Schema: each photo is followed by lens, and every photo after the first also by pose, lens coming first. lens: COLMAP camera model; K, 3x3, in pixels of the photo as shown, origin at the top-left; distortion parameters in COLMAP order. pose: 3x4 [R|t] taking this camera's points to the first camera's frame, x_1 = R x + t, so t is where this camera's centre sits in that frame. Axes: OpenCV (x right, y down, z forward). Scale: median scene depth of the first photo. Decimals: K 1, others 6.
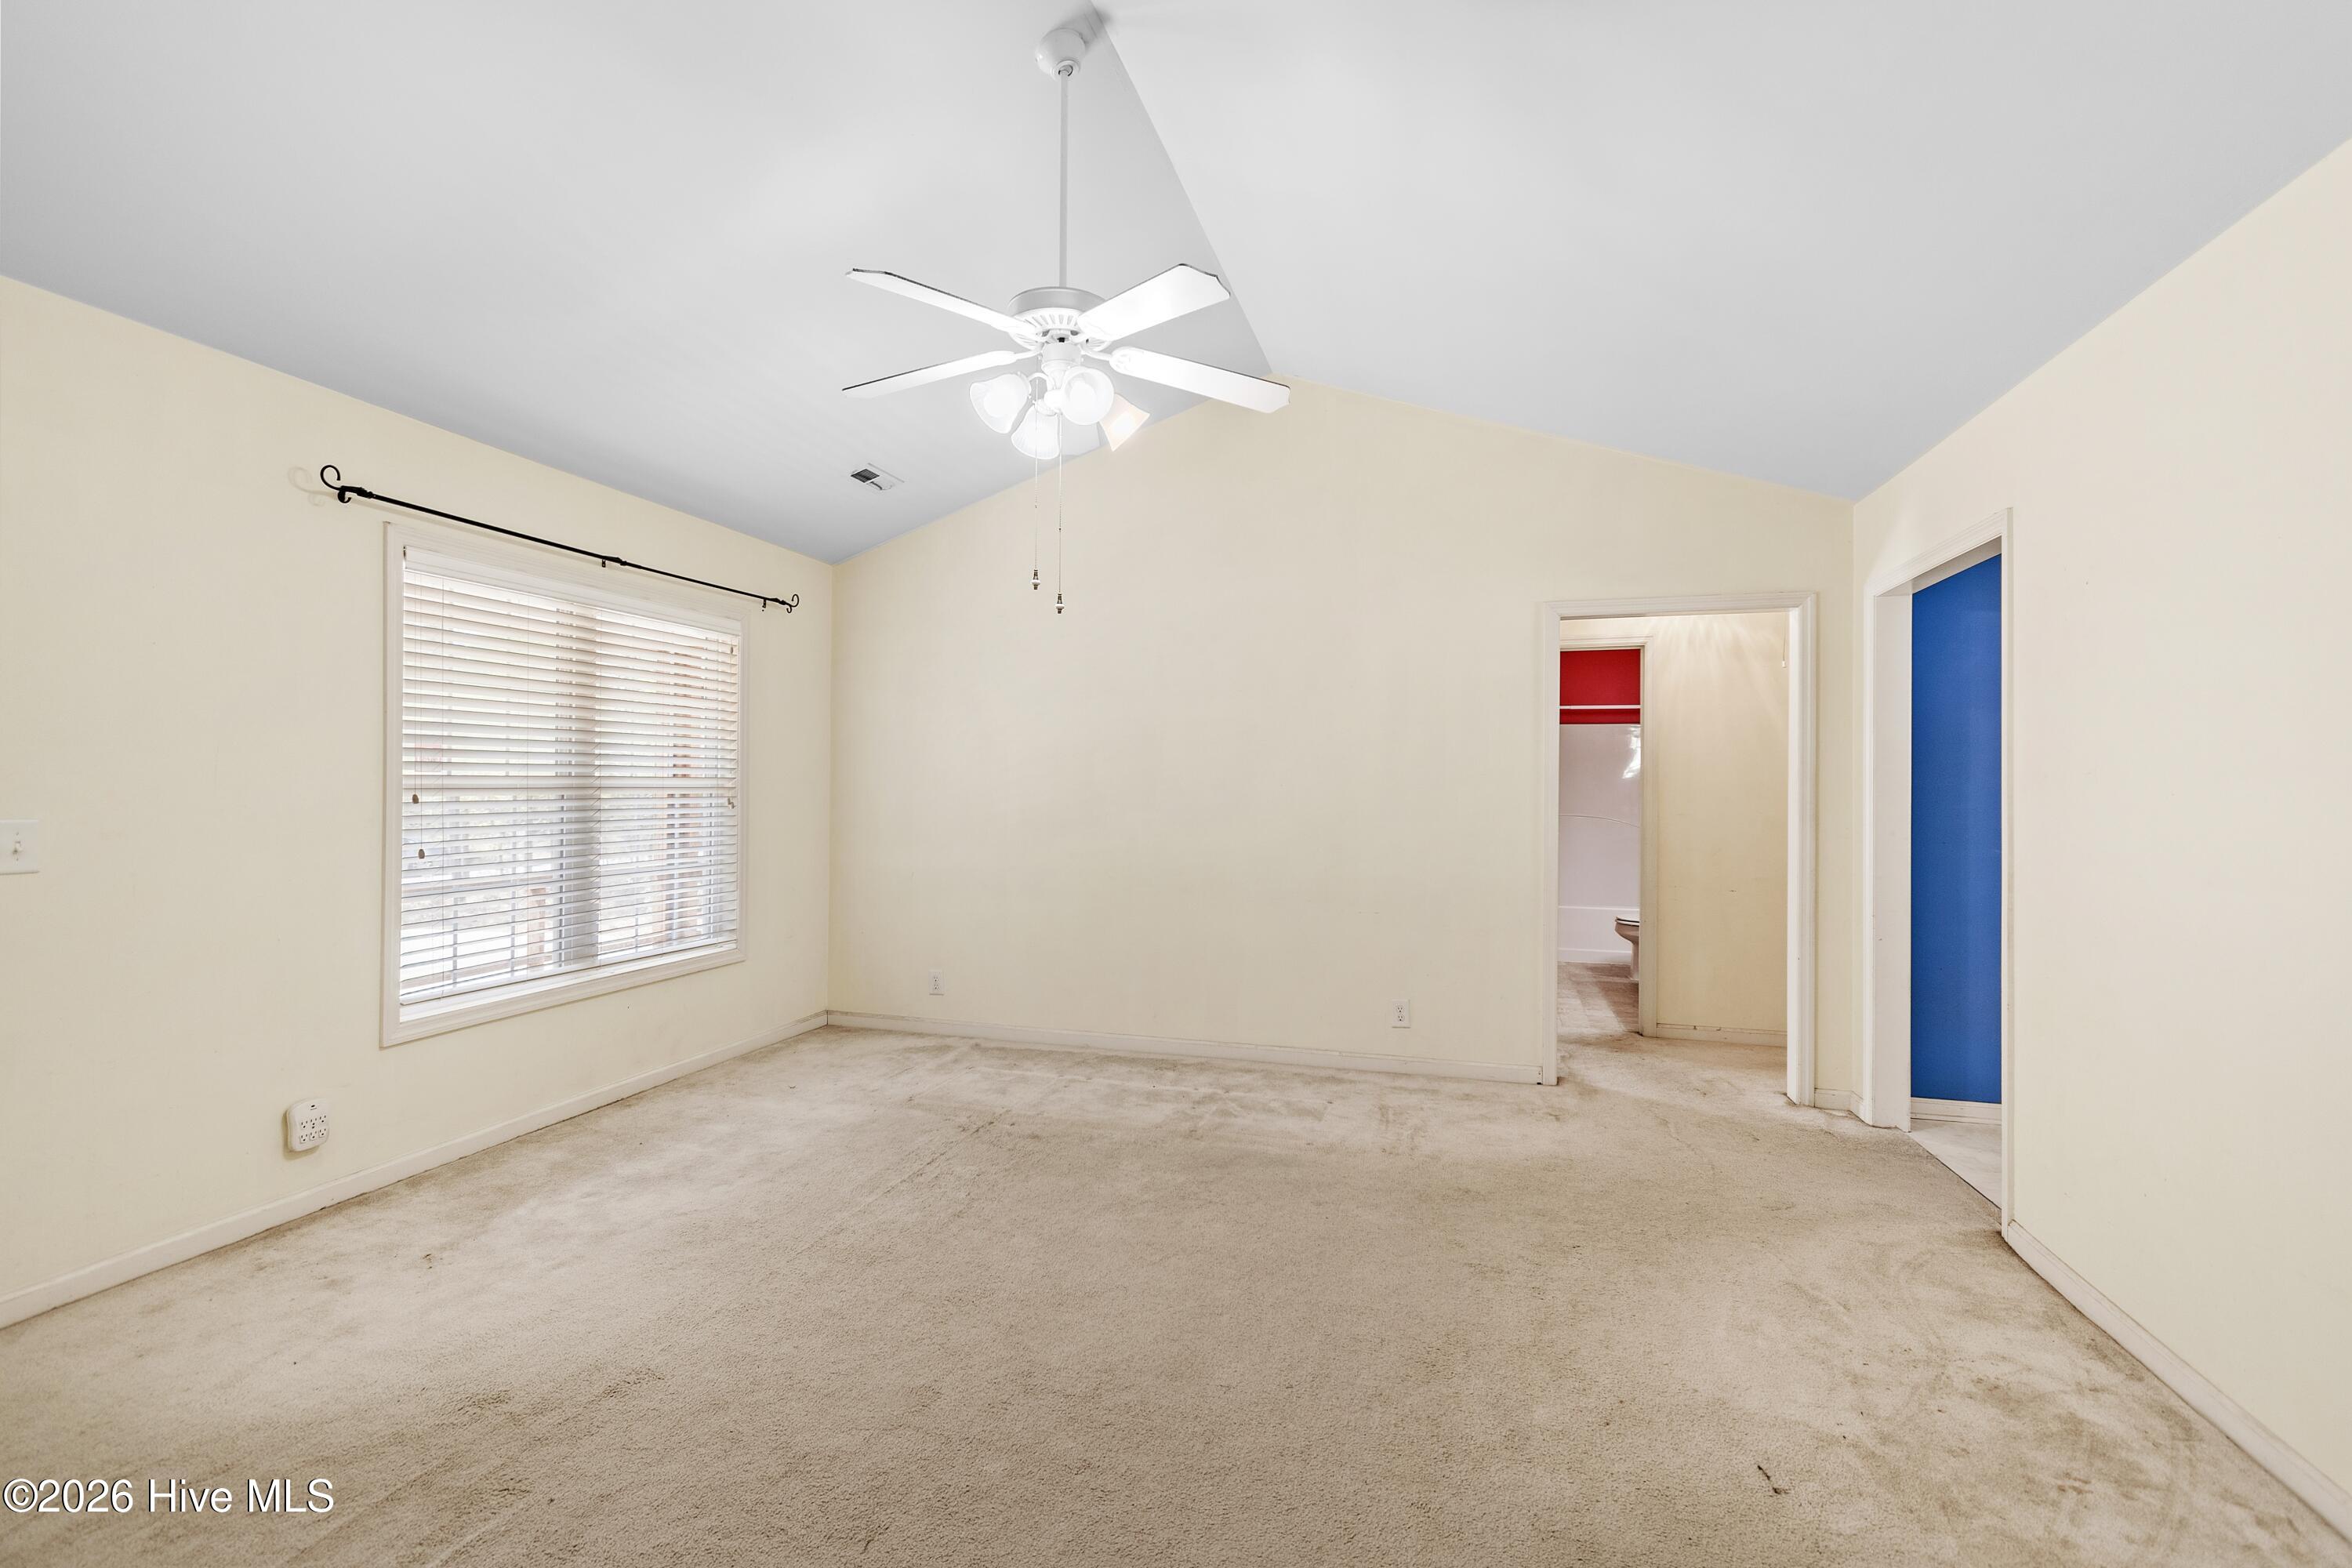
lens RADIAL K [[1040.4, 0, 1156.5], [0, 1040.4, 785.5], [0, 0, 1]] dist [0.012627, -0.000325]
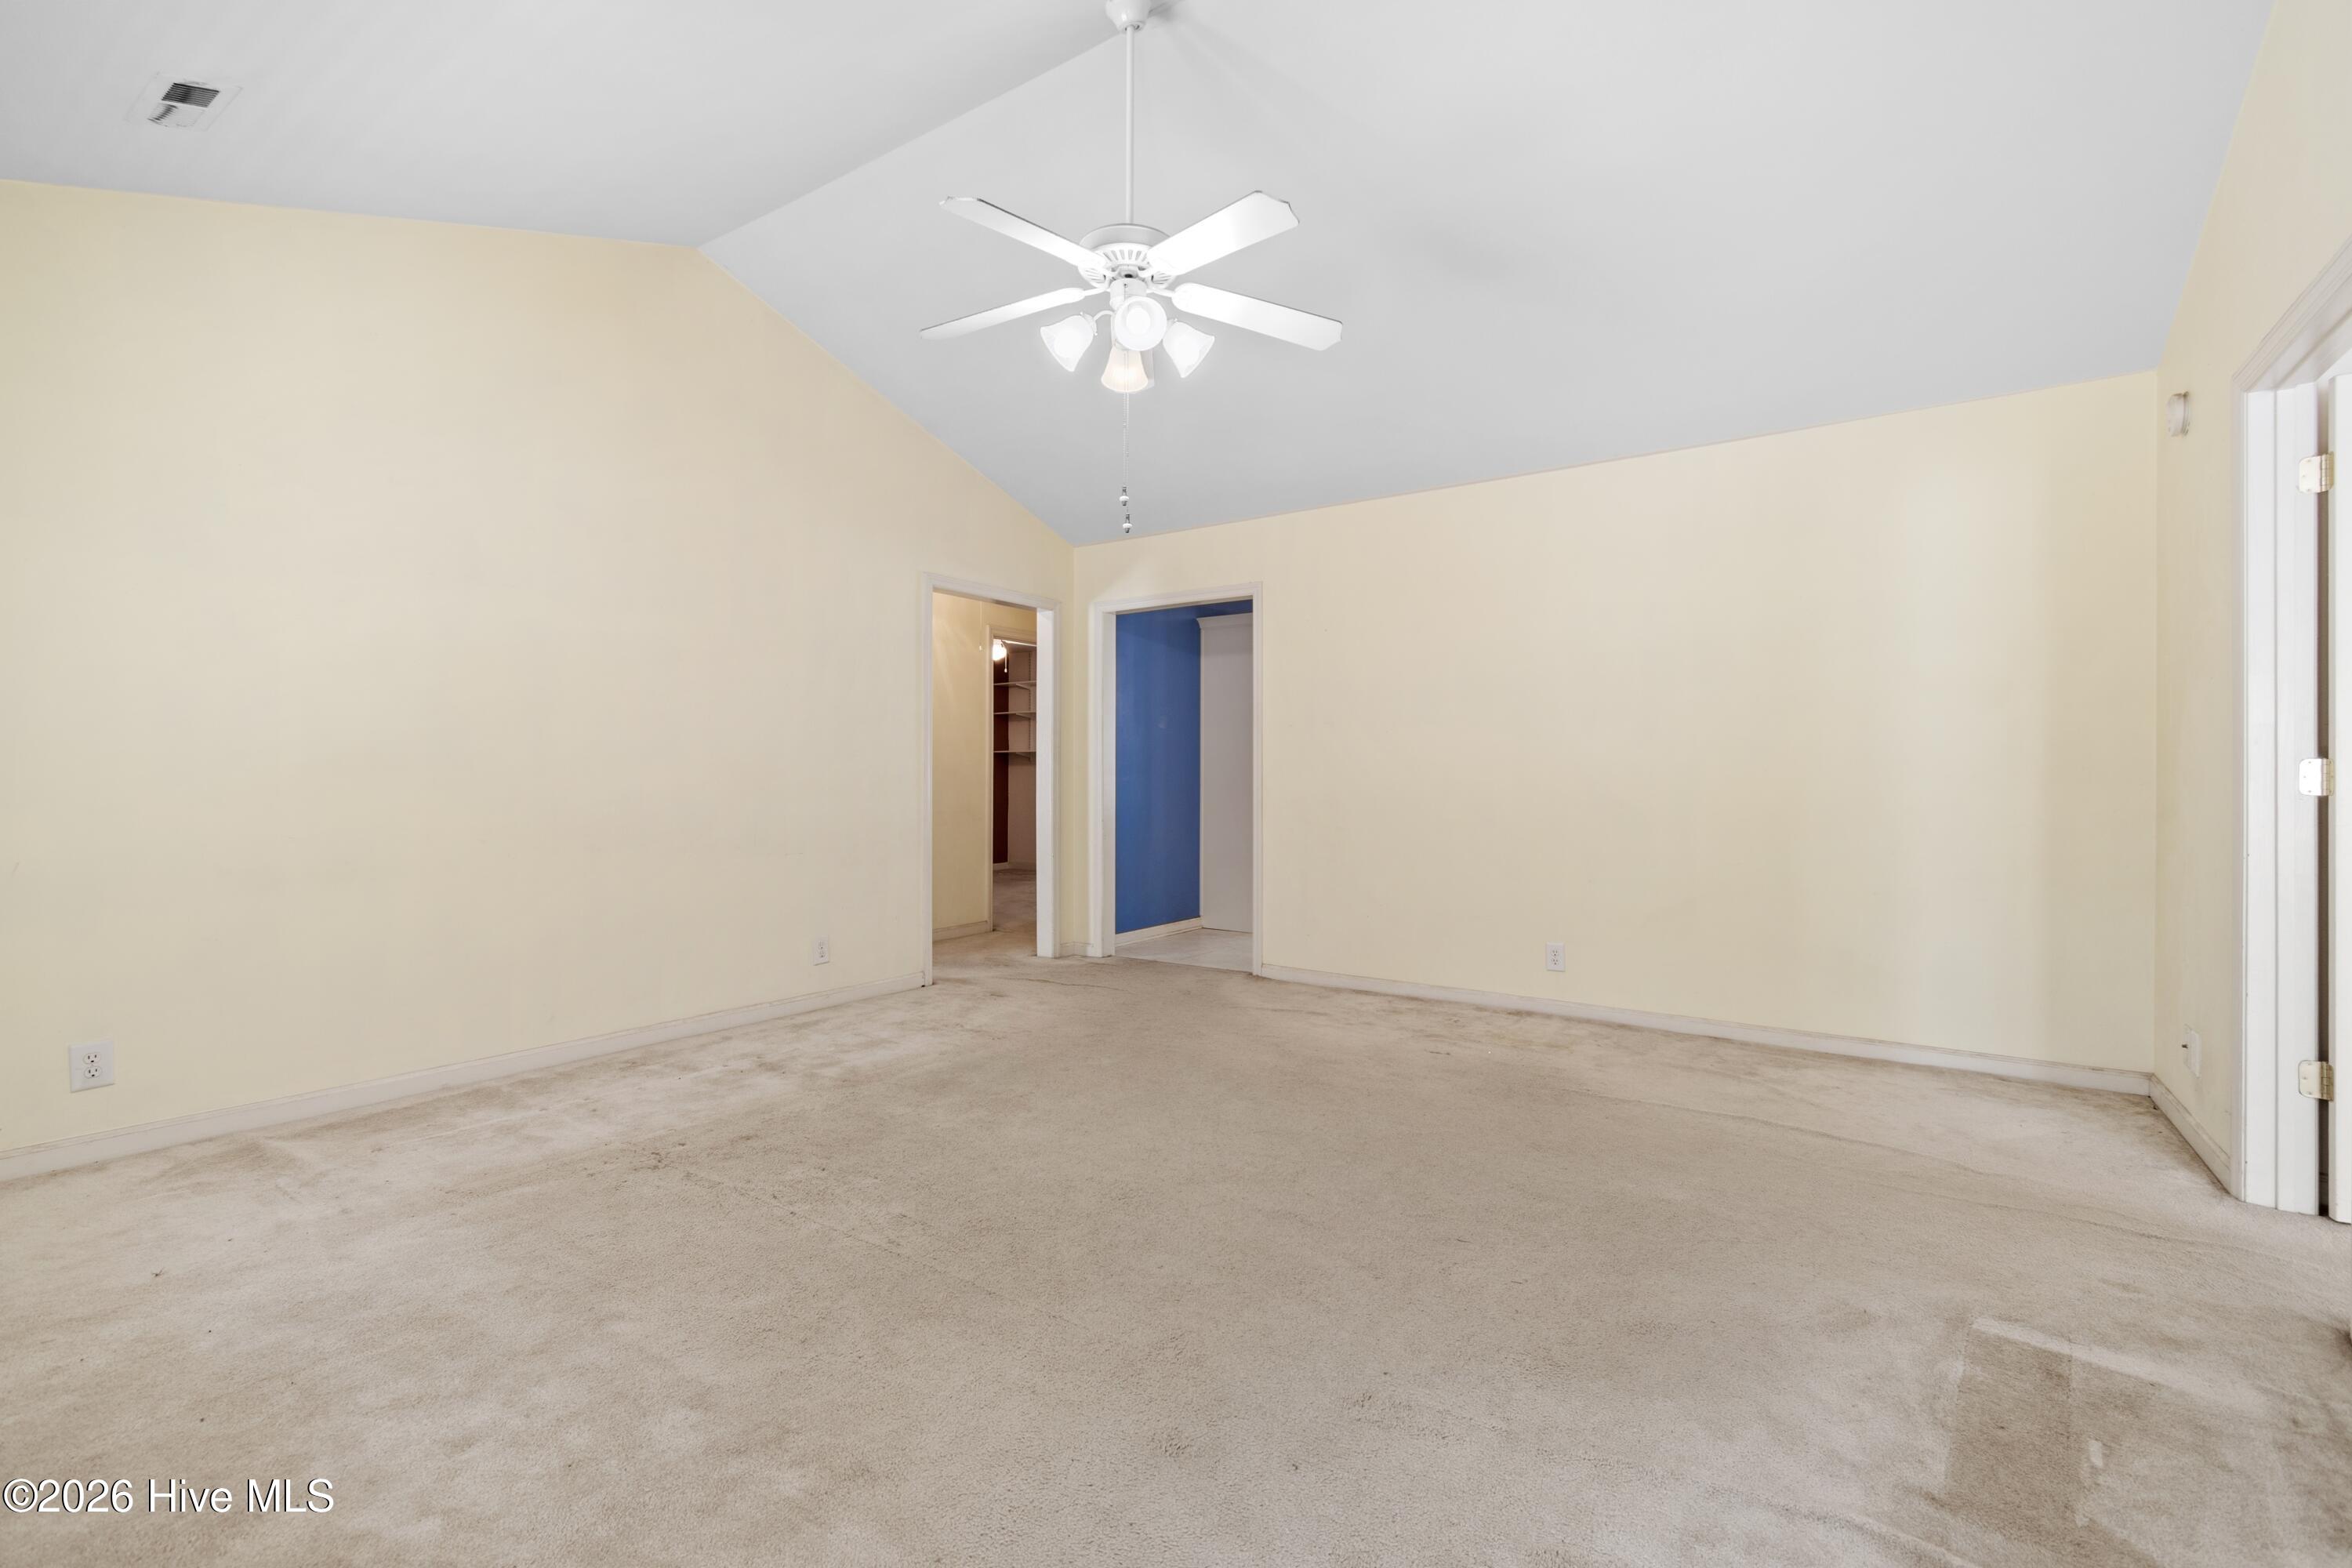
lens RADIAL K [[1040.4, 0, 1156.5], [0, 1040.4, 785.5], [0, 0, 1]] dist [0.012627, -0.000325]
pose [[0.321419, -0.008600, 0.946898, -0.739540], [0.001832, 0.999963, 0.008460, 0.061878], [-0.946935, -0.000984, 0.321423, 0.438700]]
